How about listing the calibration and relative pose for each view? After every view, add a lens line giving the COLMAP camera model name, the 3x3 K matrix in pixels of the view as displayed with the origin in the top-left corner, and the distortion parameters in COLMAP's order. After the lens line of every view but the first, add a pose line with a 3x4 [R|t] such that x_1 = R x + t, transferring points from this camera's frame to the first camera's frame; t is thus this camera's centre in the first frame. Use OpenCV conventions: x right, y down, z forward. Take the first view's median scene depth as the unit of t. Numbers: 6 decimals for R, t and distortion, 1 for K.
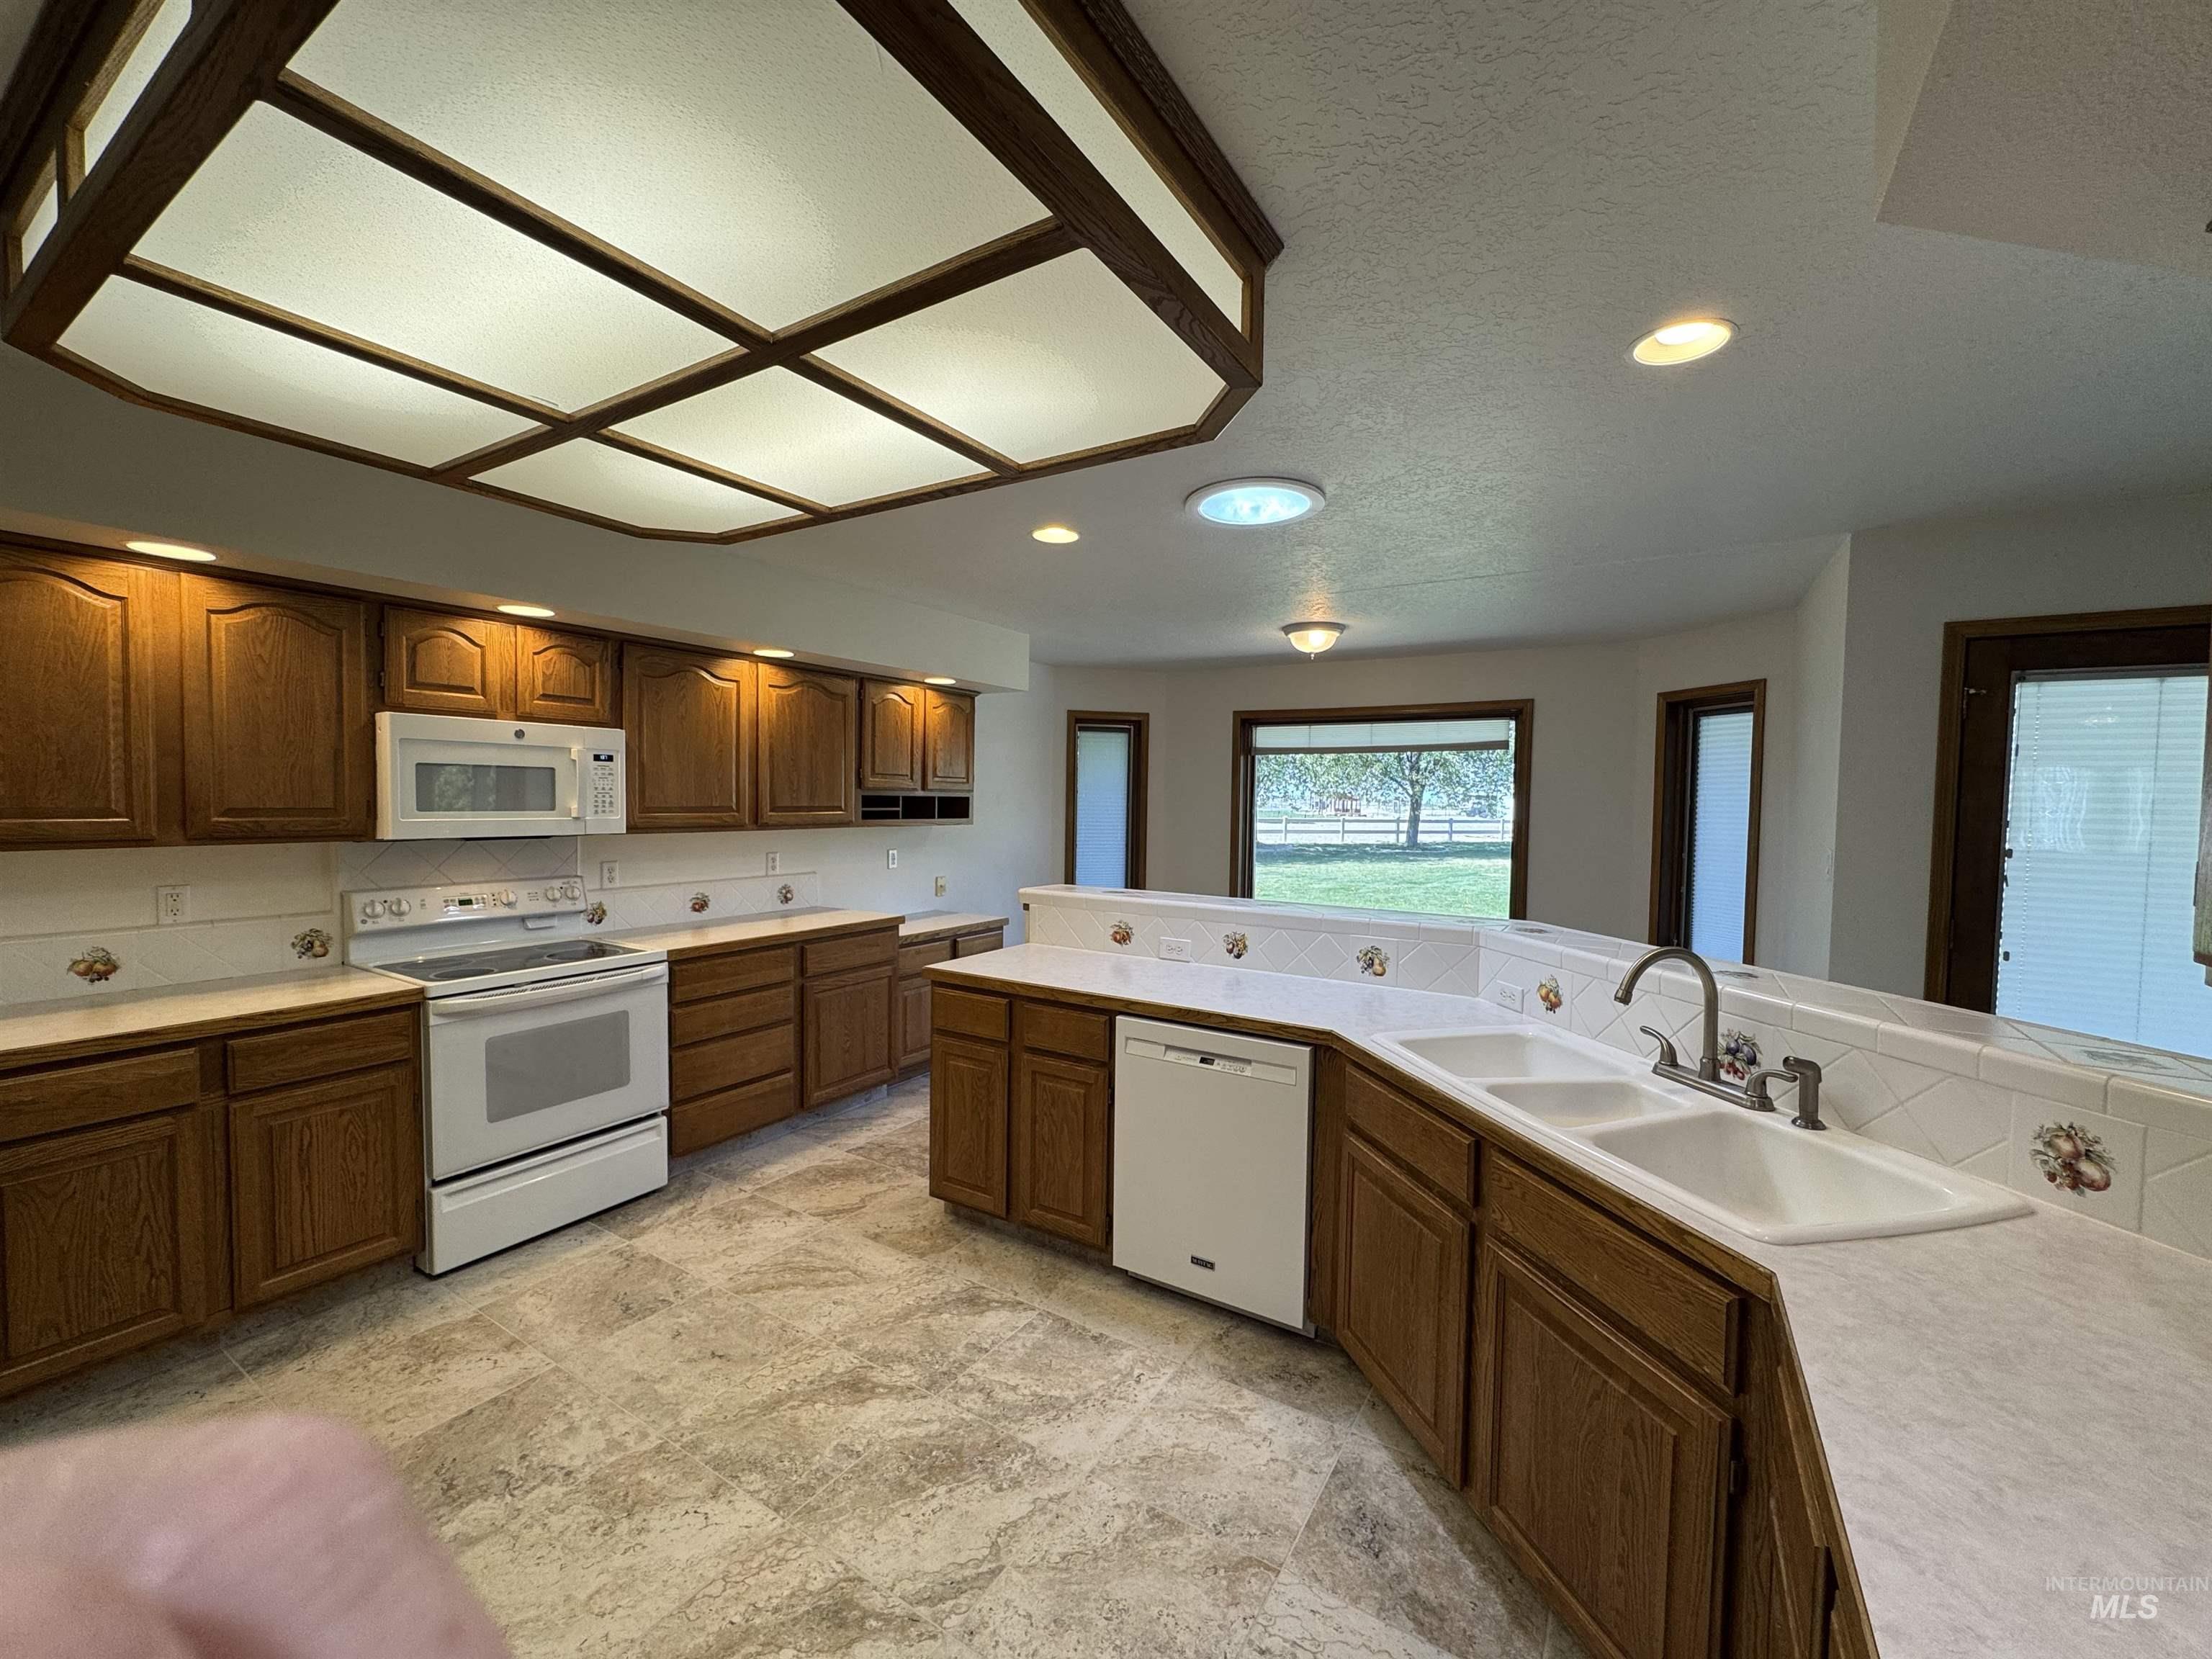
lens RADIAL K [[884.1, 0, 1103.4], [0, 884.1, 830.7], [0, 0, 1]] dist [-0.003975, 0.000776]
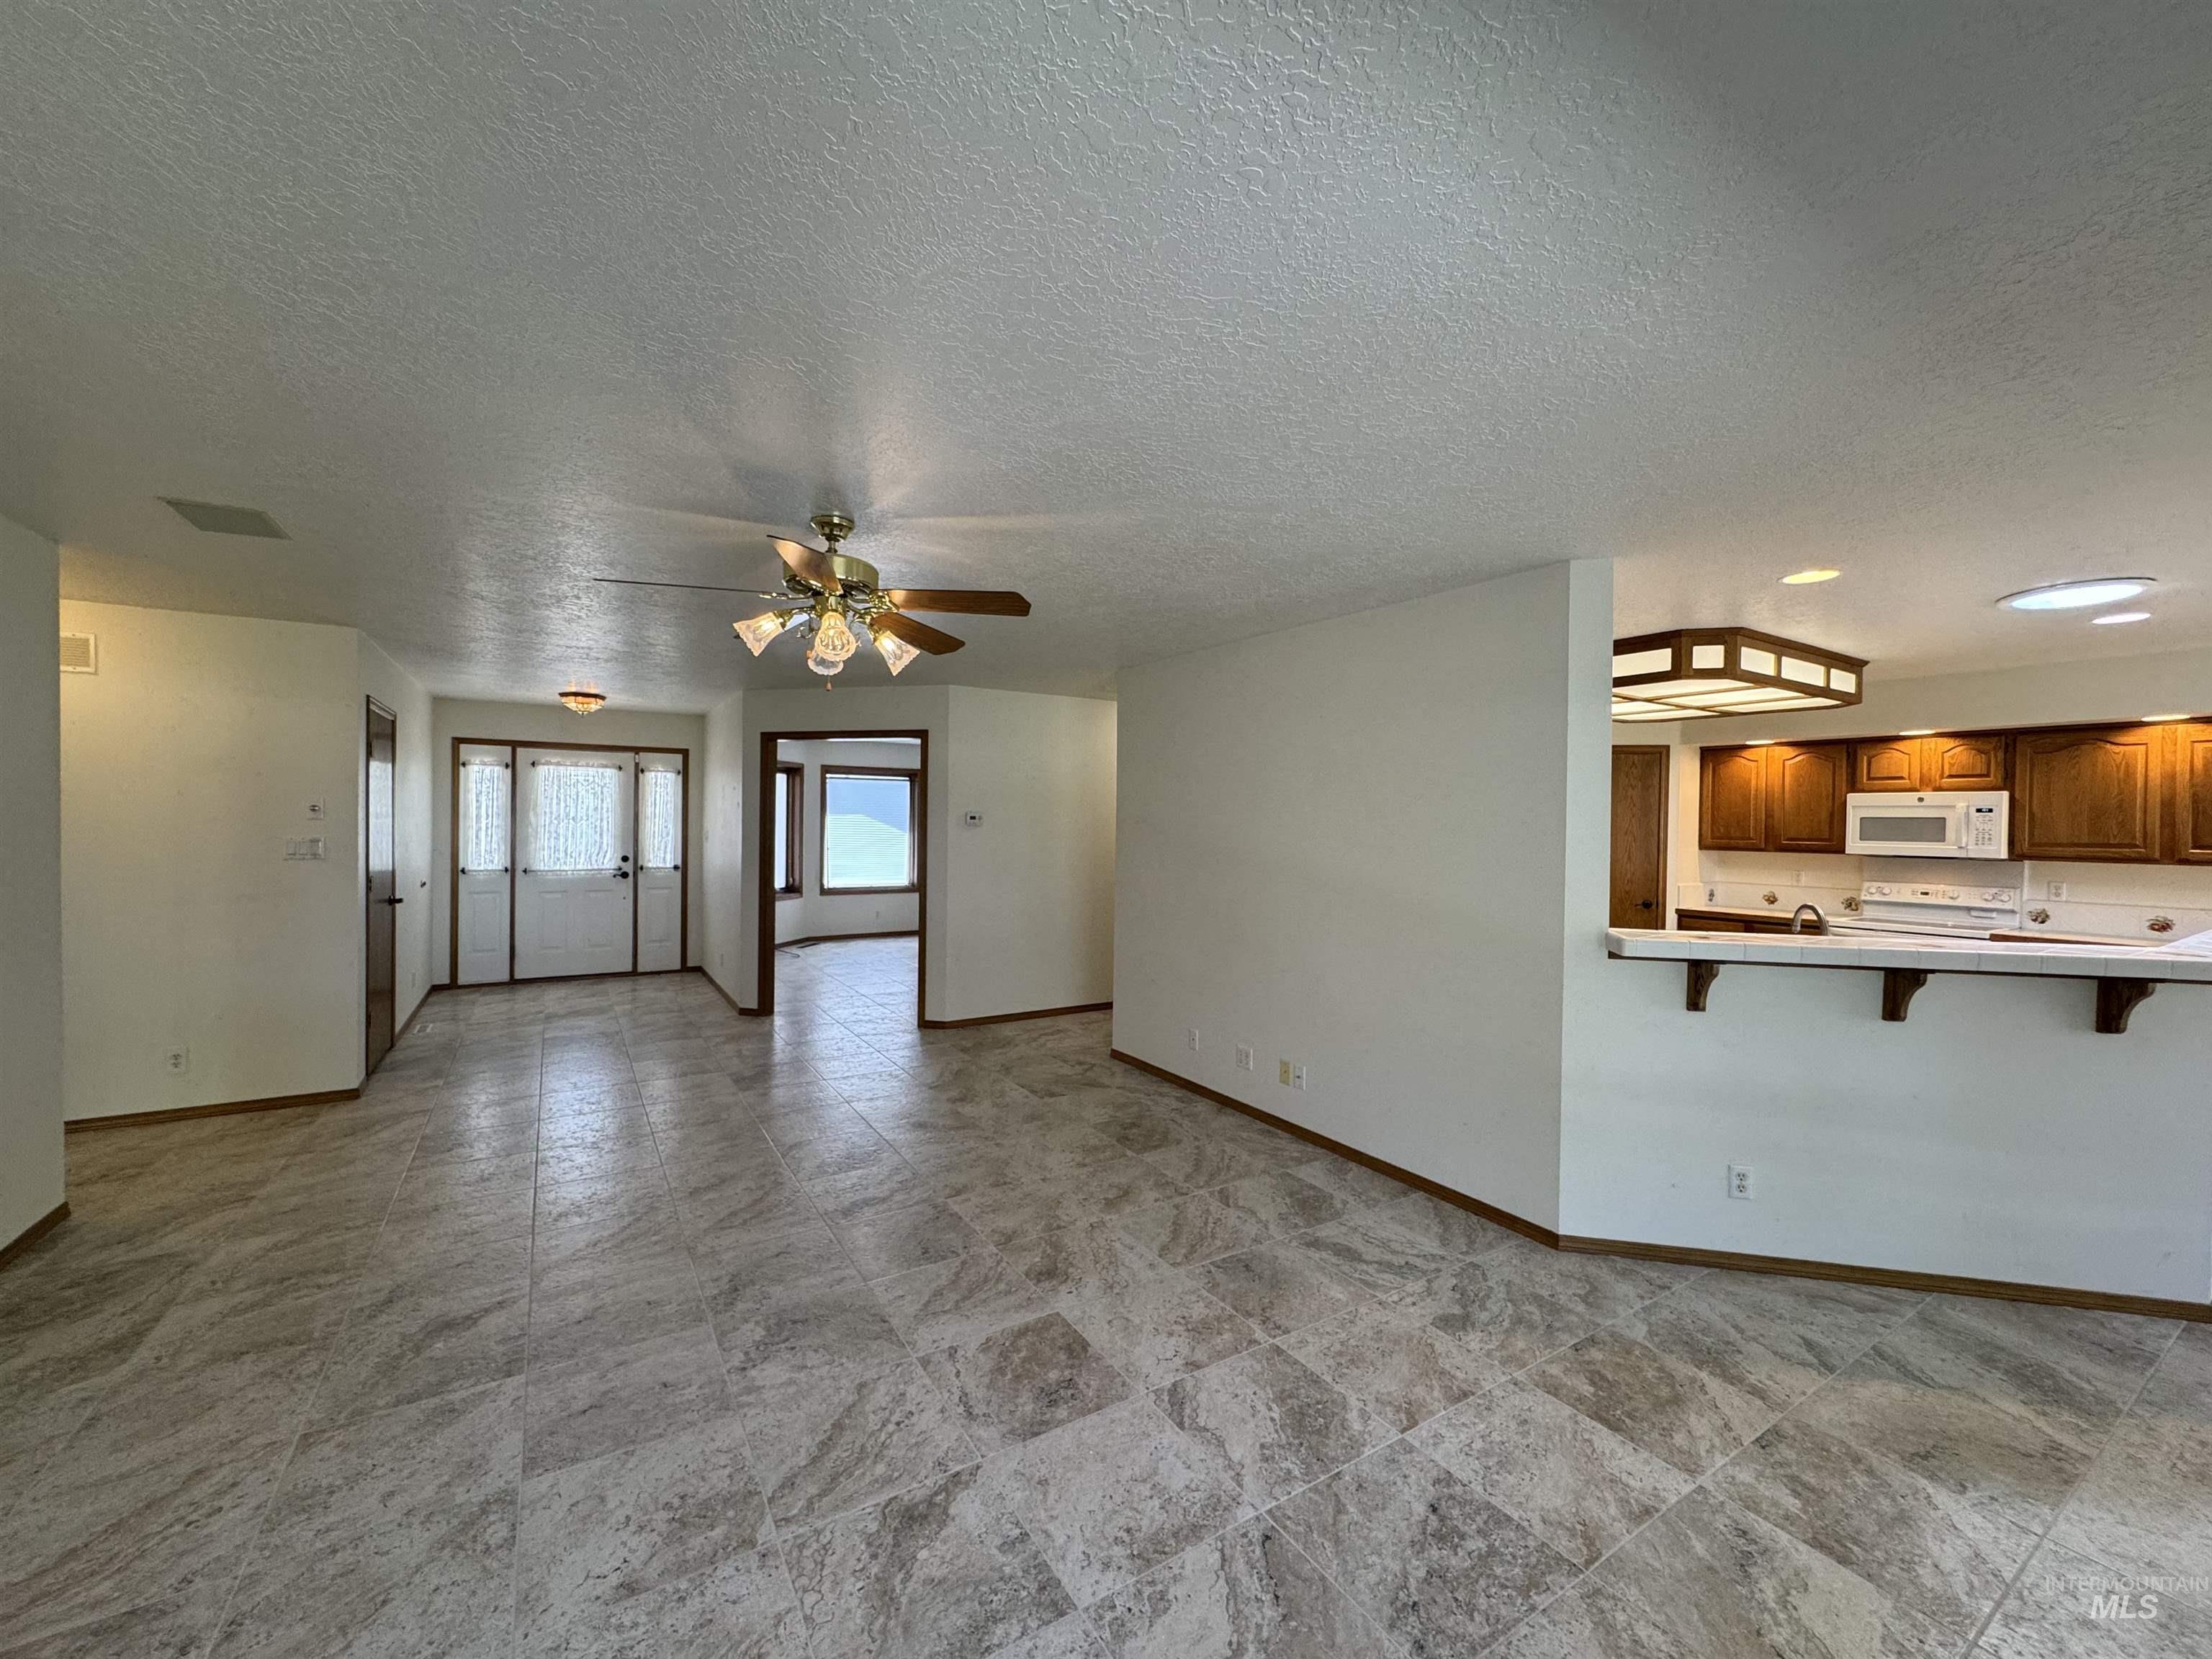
lens RADIAL K [[882.4, 0, 1106.7], [0, 882.4, 830.9], [0, 0, 1]] dist [-0.002258, 0.000609]
pose [[-0.433245, -0.012130, -0.901195, 1.607955], [-0.055972, 0.998341, 0.013470, 0.022711], [0.899537, 0.056277, -0.433205, 0.271114]]
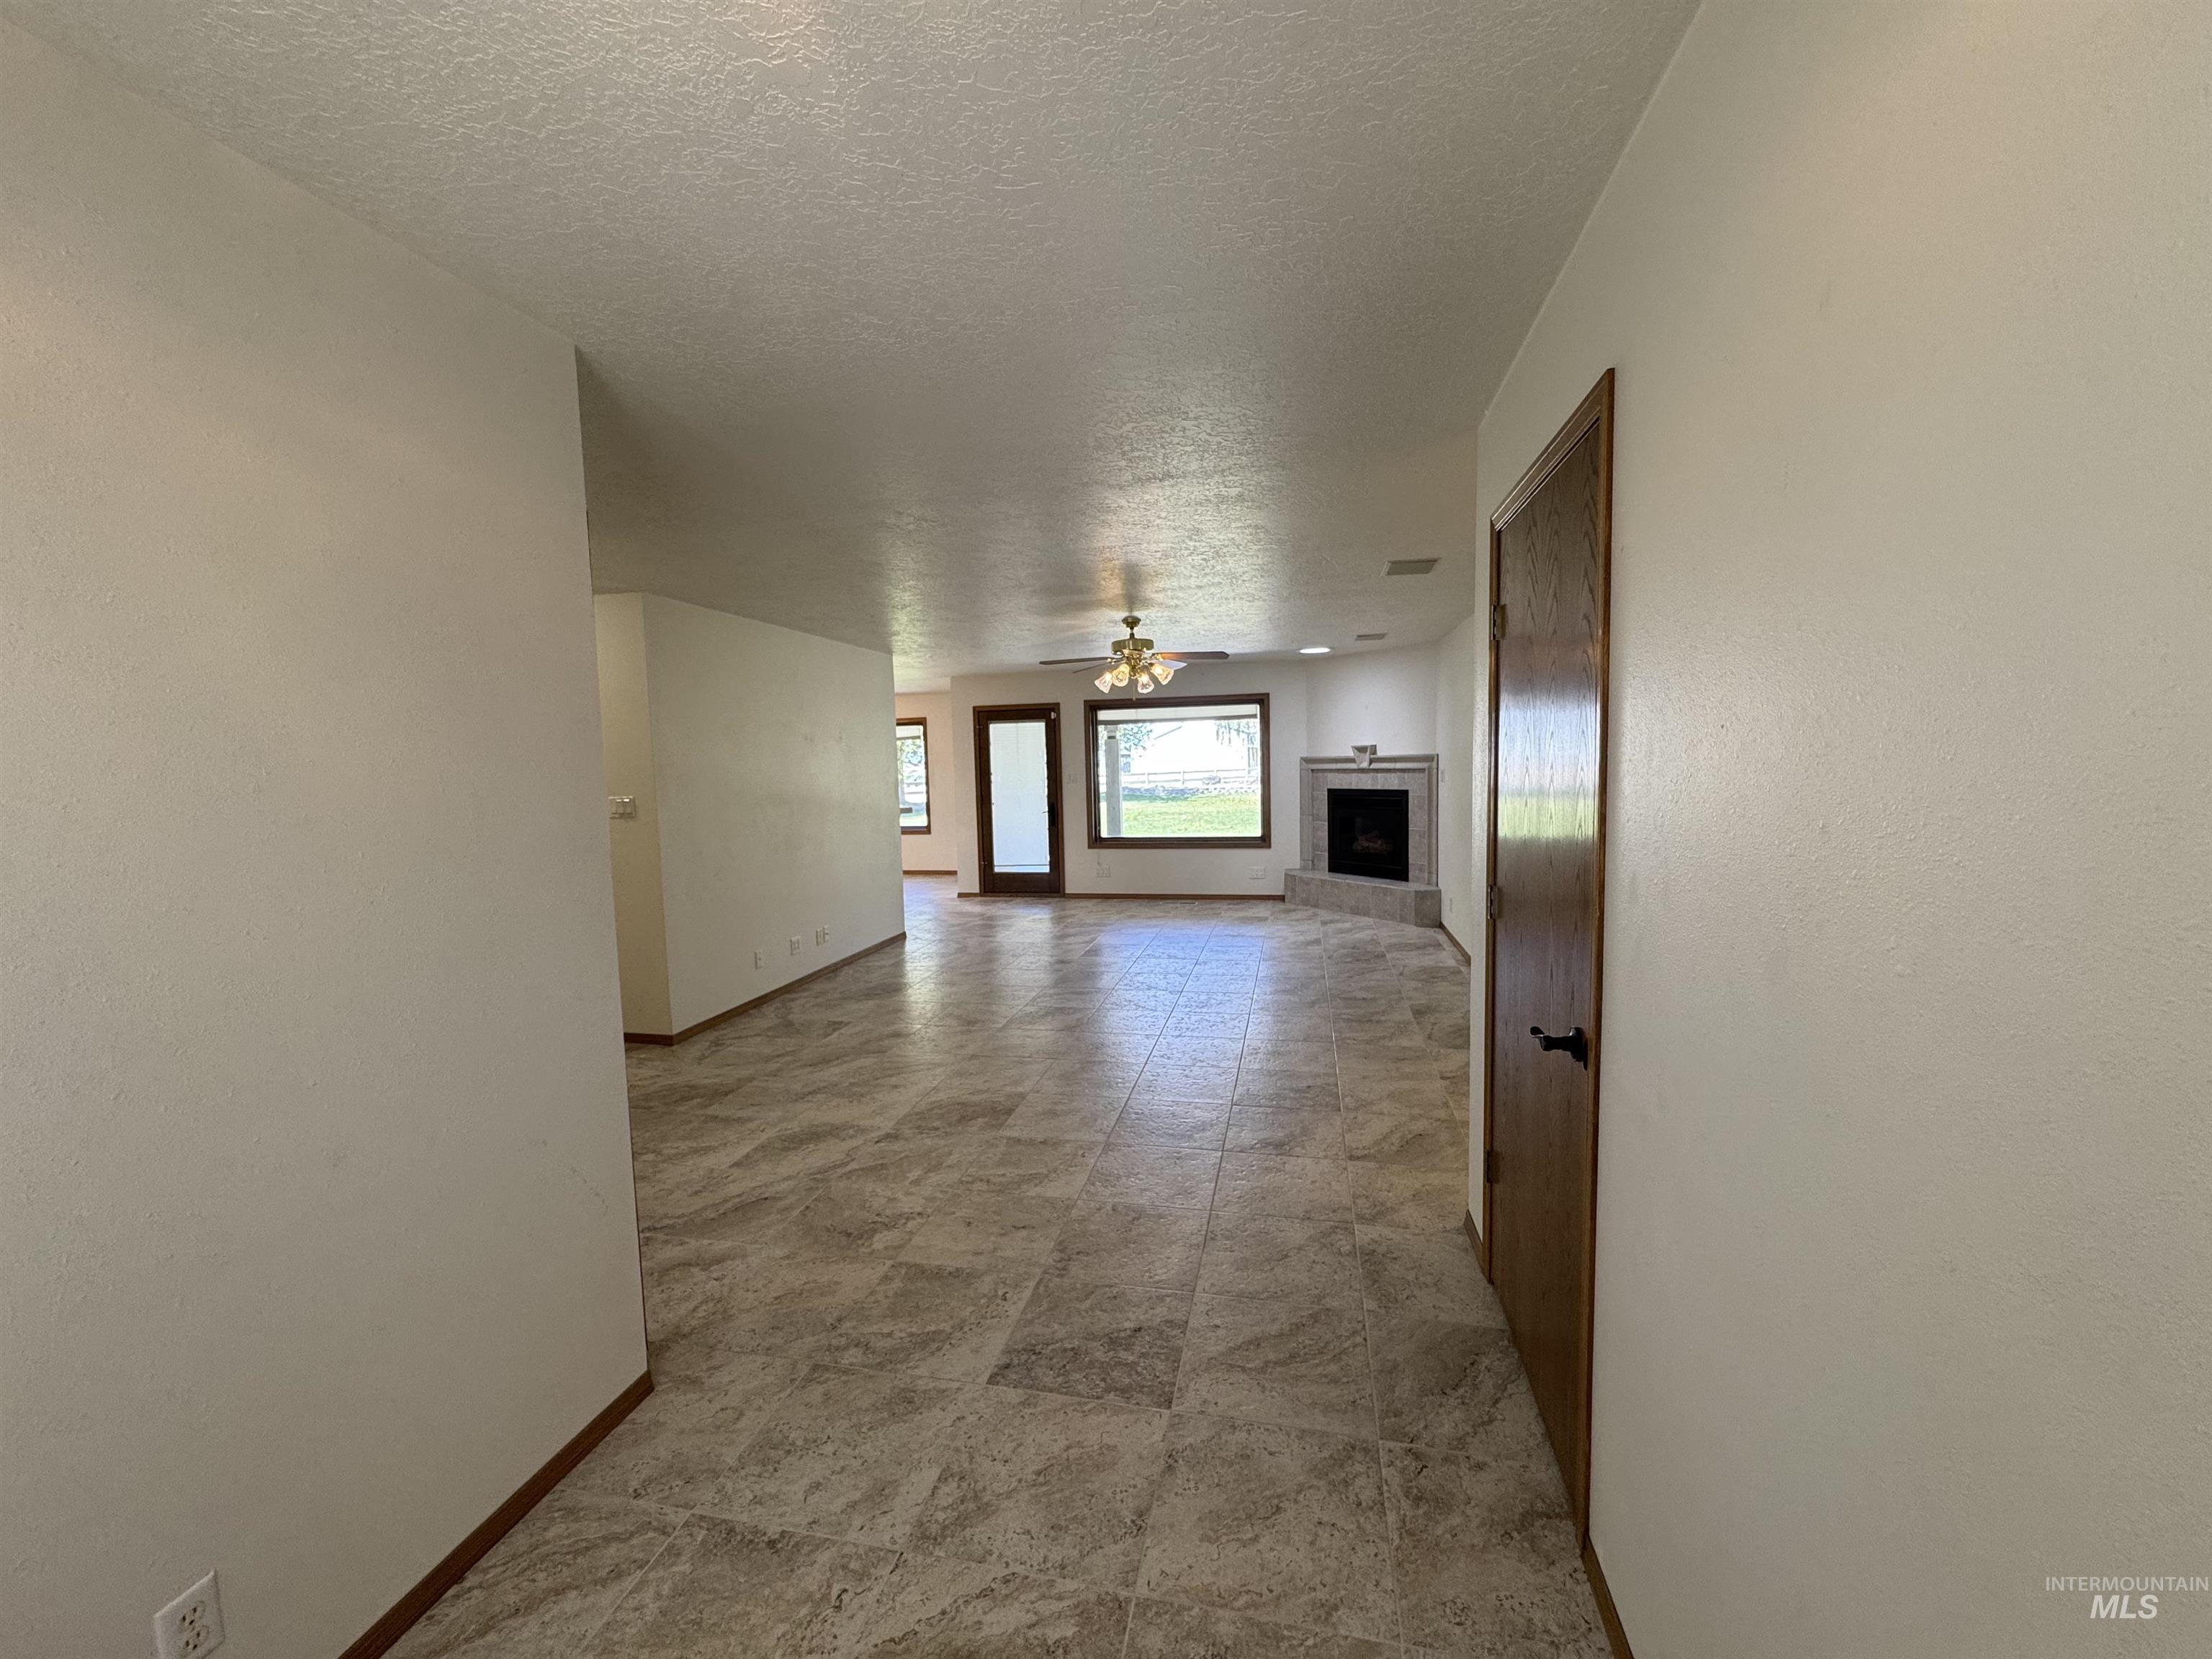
lens RADIAL K [[882.4, 0, 1106.7], [0, 882.4, 830.9], [0, 0, 1]] dist [-0.002258, 0.000609]
pose [[0.939730, -0.067790, 0.335130, 0.237633], [0.054736, 0.997334, 0.048257, 0.095008], [-0.337508, -0.027004, 0.940935, -2.112519]]
